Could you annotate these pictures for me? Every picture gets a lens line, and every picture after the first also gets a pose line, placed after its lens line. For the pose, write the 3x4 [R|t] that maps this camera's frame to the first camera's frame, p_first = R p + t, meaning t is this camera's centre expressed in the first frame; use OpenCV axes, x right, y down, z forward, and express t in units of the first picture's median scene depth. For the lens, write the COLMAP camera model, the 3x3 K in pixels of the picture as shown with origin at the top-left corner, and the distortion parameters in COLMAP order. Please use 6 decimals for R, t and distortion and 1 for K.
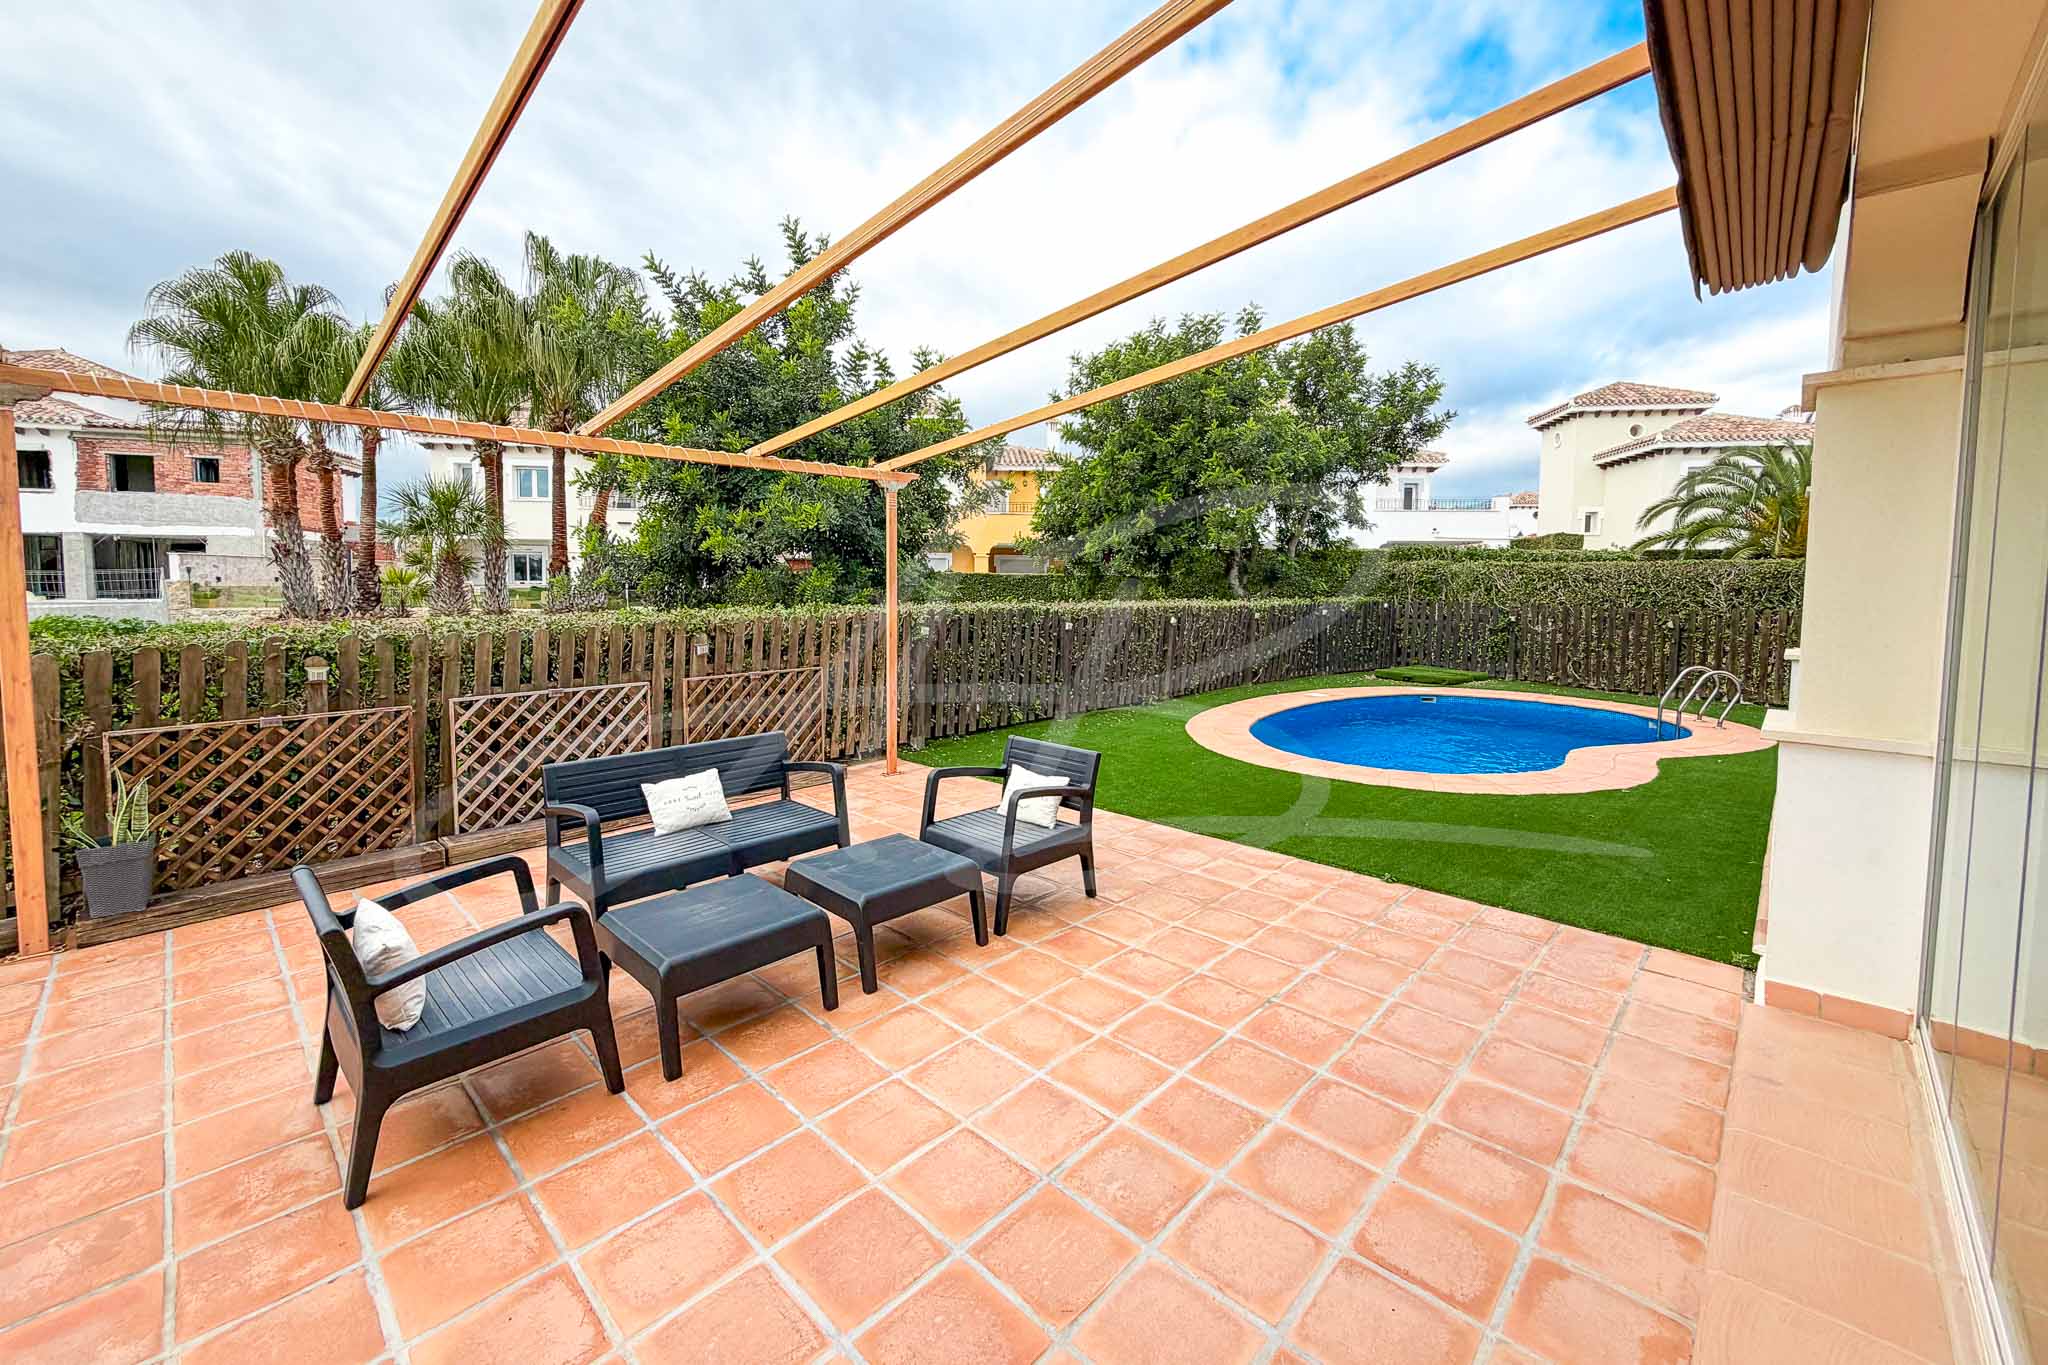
lens RADIAL K [[817.1, 0, 1021.4], [0, 817.1, 628.8], [0, 0, 1]] dist [-0.001217, 0.000479]
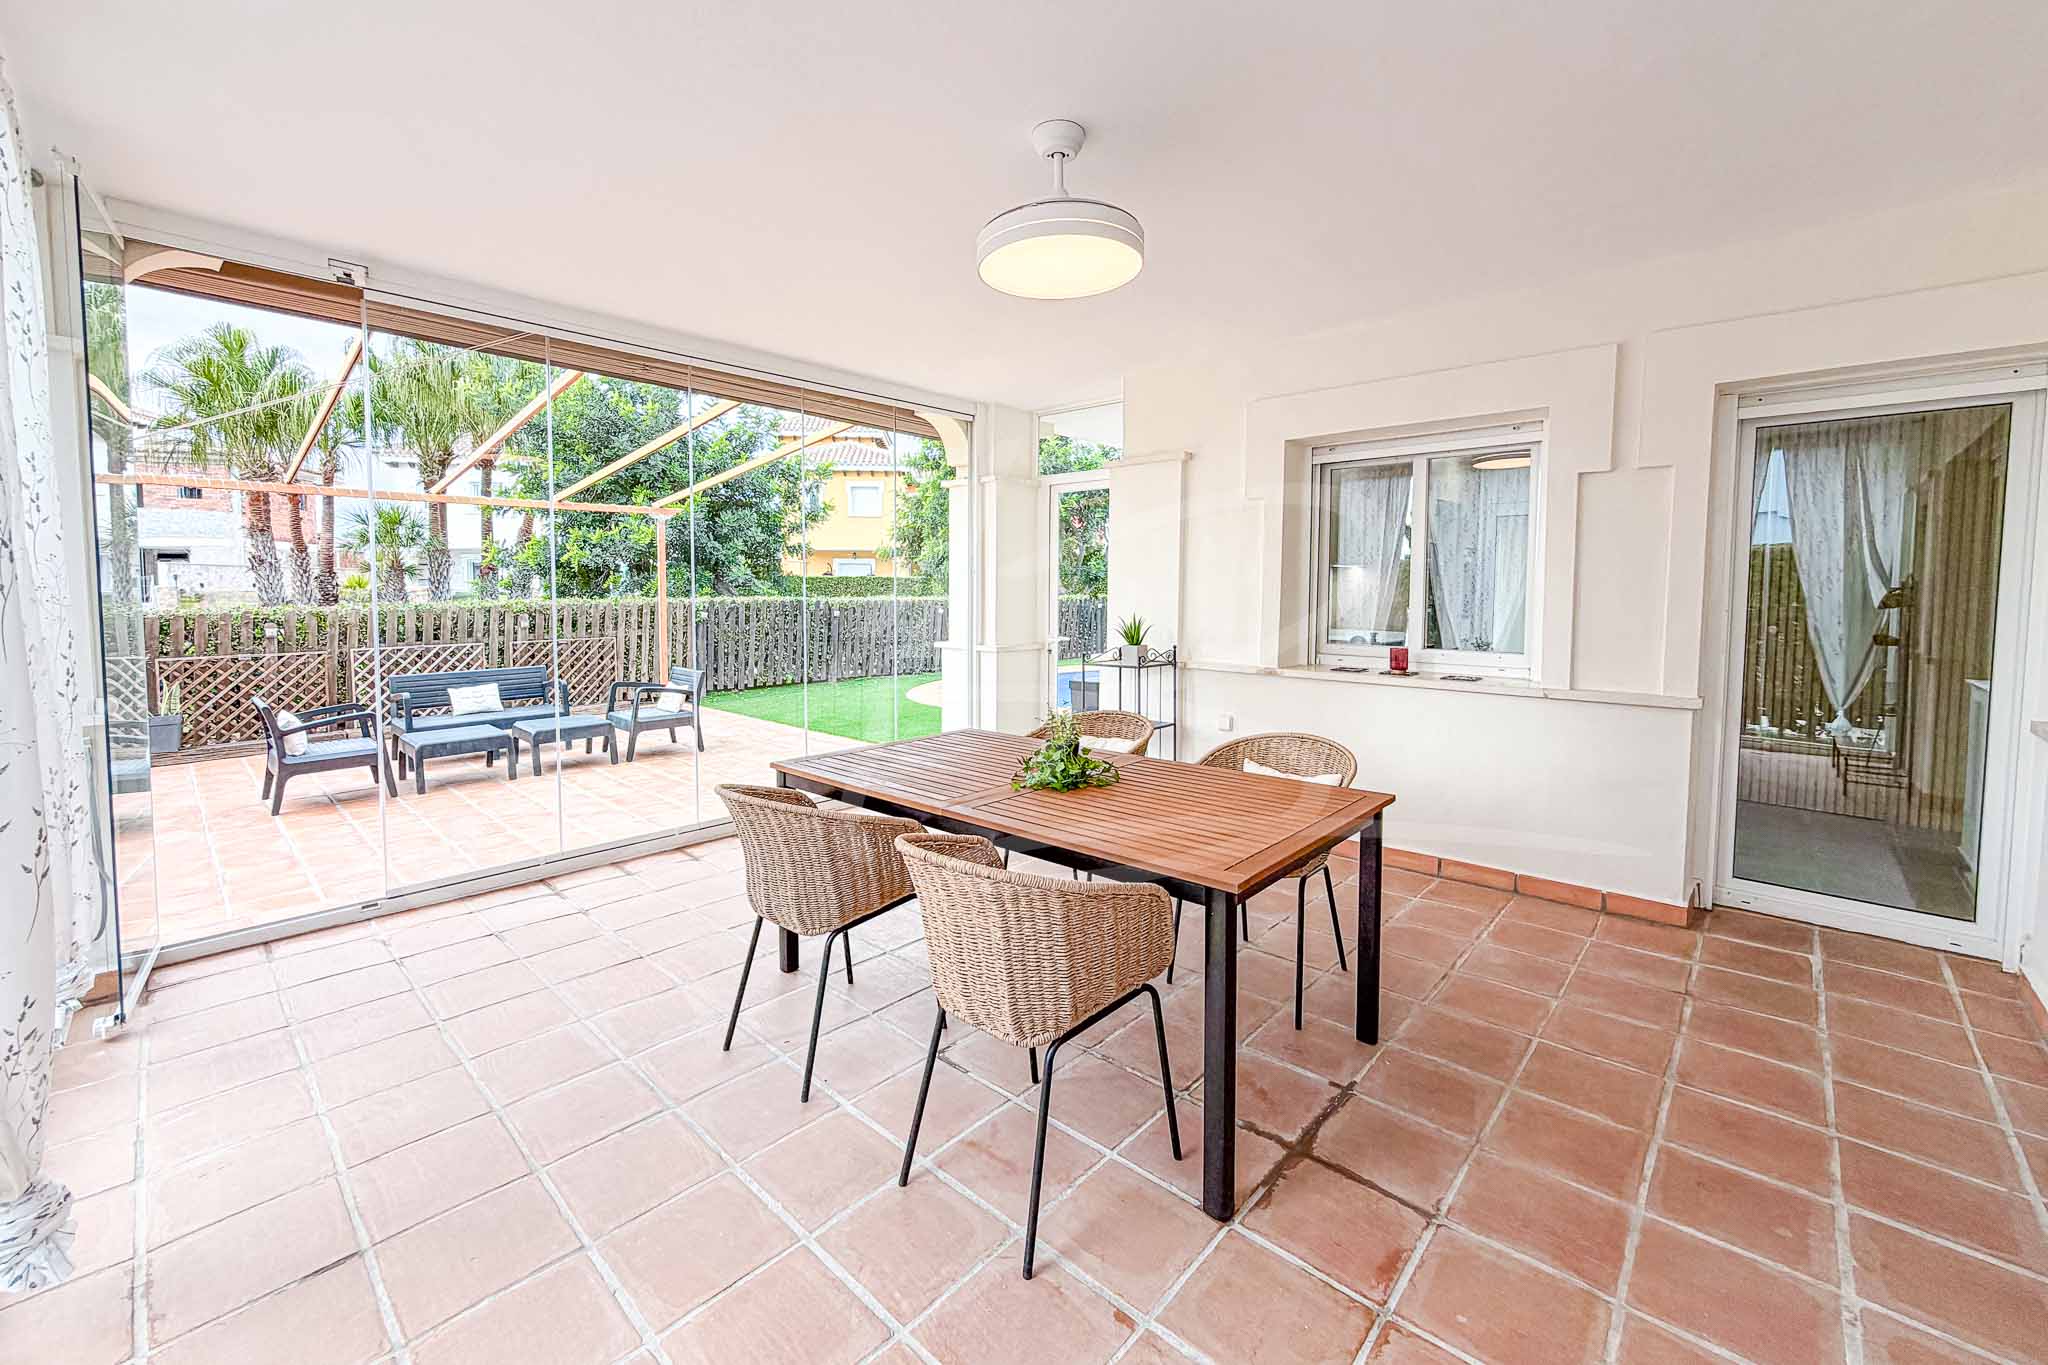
lens RADIAL K [[817.1, 0, 1021.4], [0, 817.1, 628.8], [0, 0, 1]] dist [-0.001217, 0.000479]
pose [[0.999894, -0.005986, 0.013286, 0.621969], [0.006052, 0.999970, -0.004890, 0.055113], [-0.013256, 0.004970, 0.999900, -0.665168]]
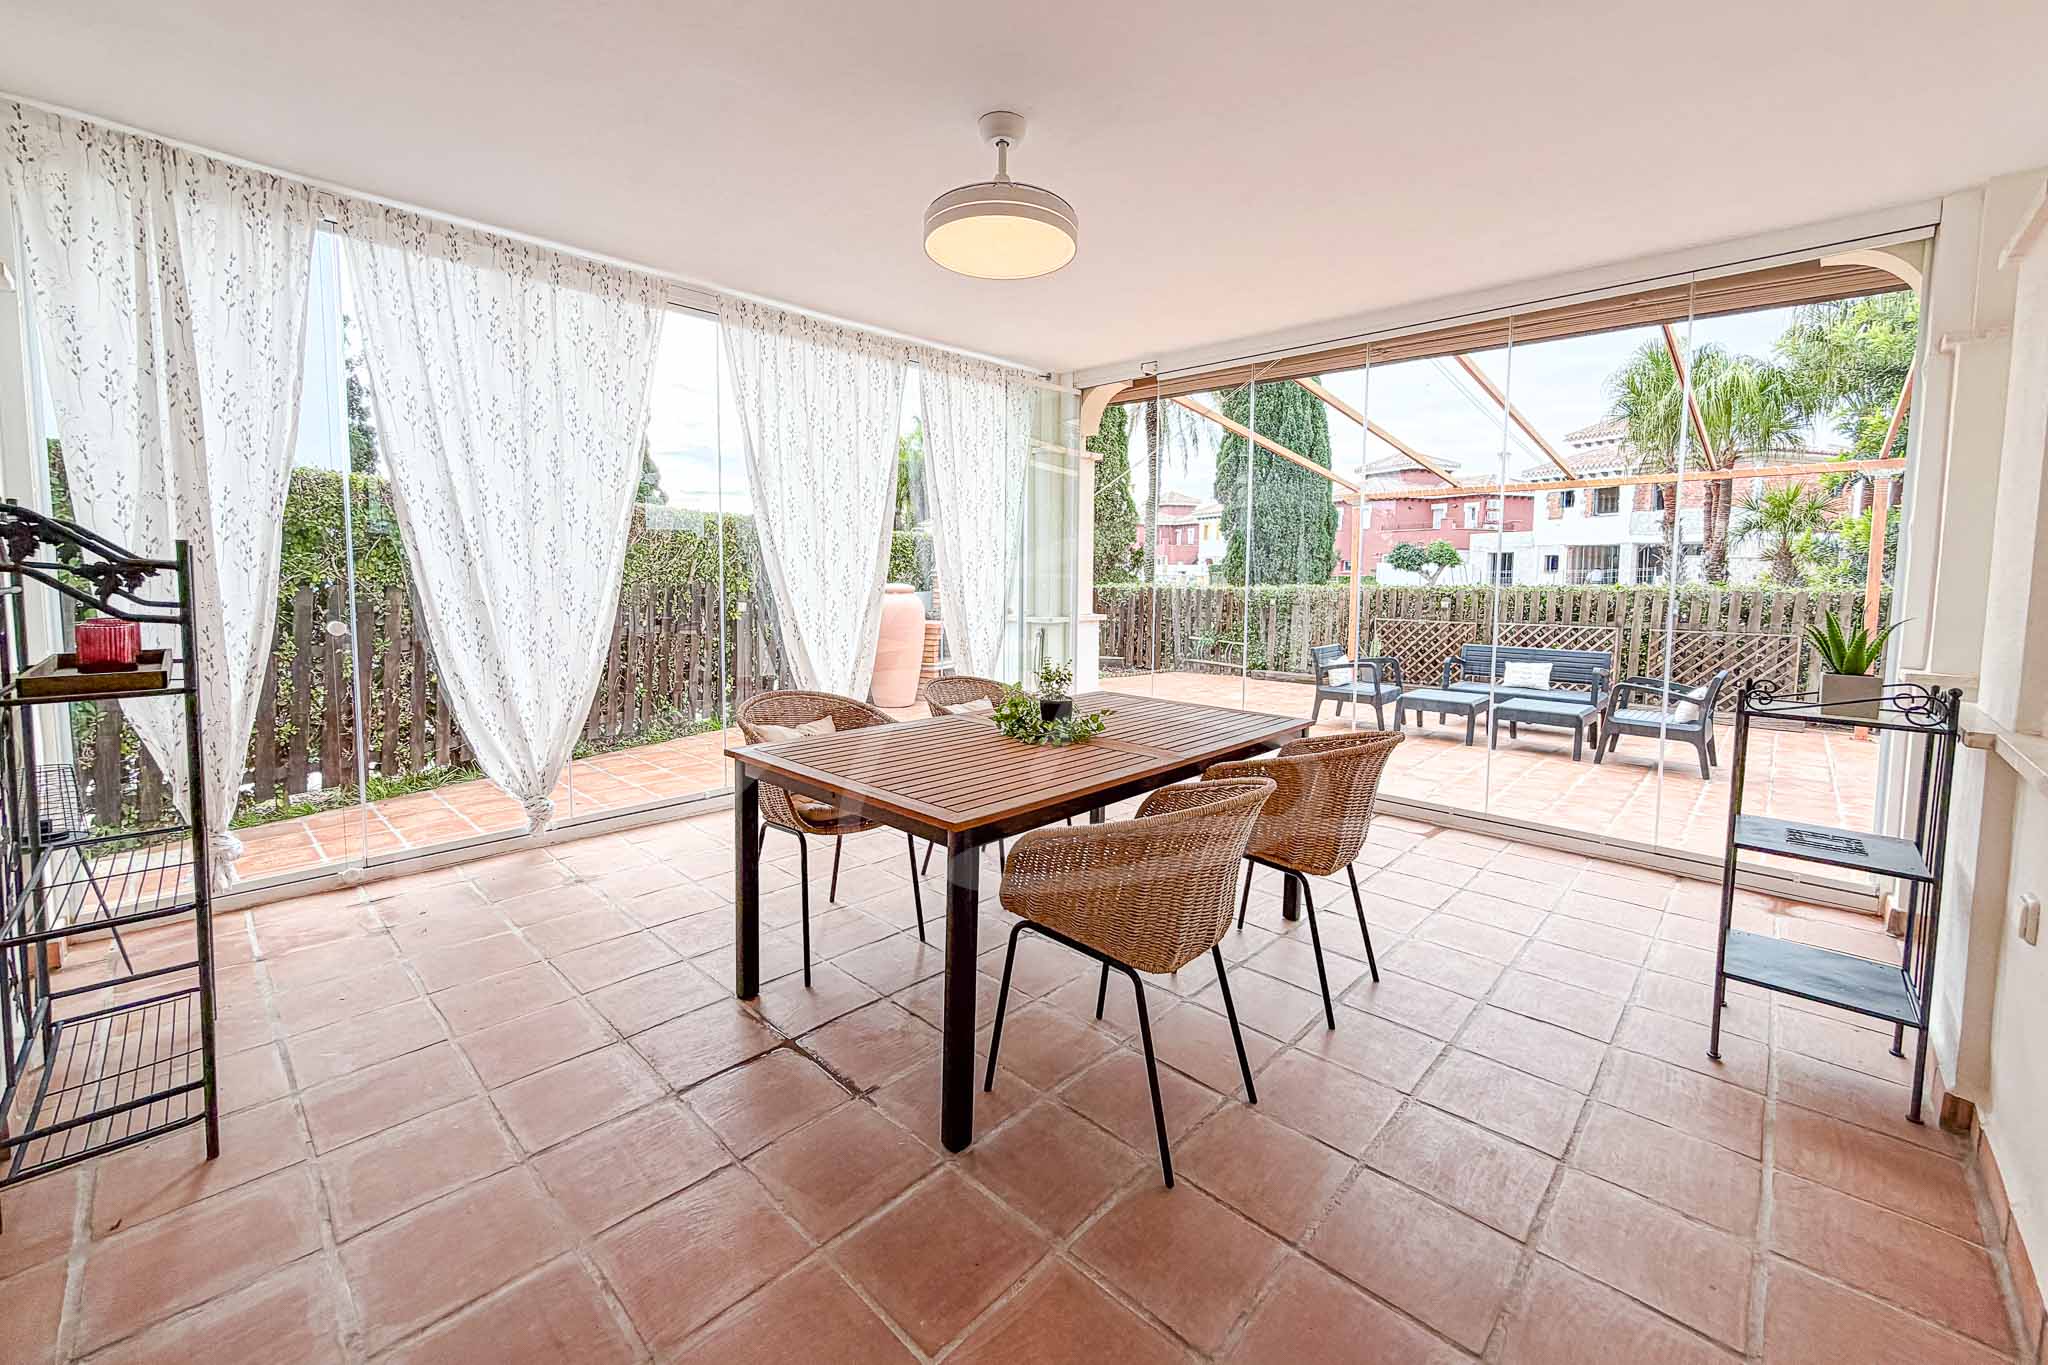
lens RADIAL K [[817.1, 0, 1021.4], [0, 817.1, 628.8], [0, 0, 1]] dist [-0.001217, 0.000479]
pose [[-0.005143, 0.063589, -0.997963, 1.190152], [-0.066533, 0.995743, 0.063791, 0.046611], [0.997771, 0.066726, -0.000891, -0.147655]]
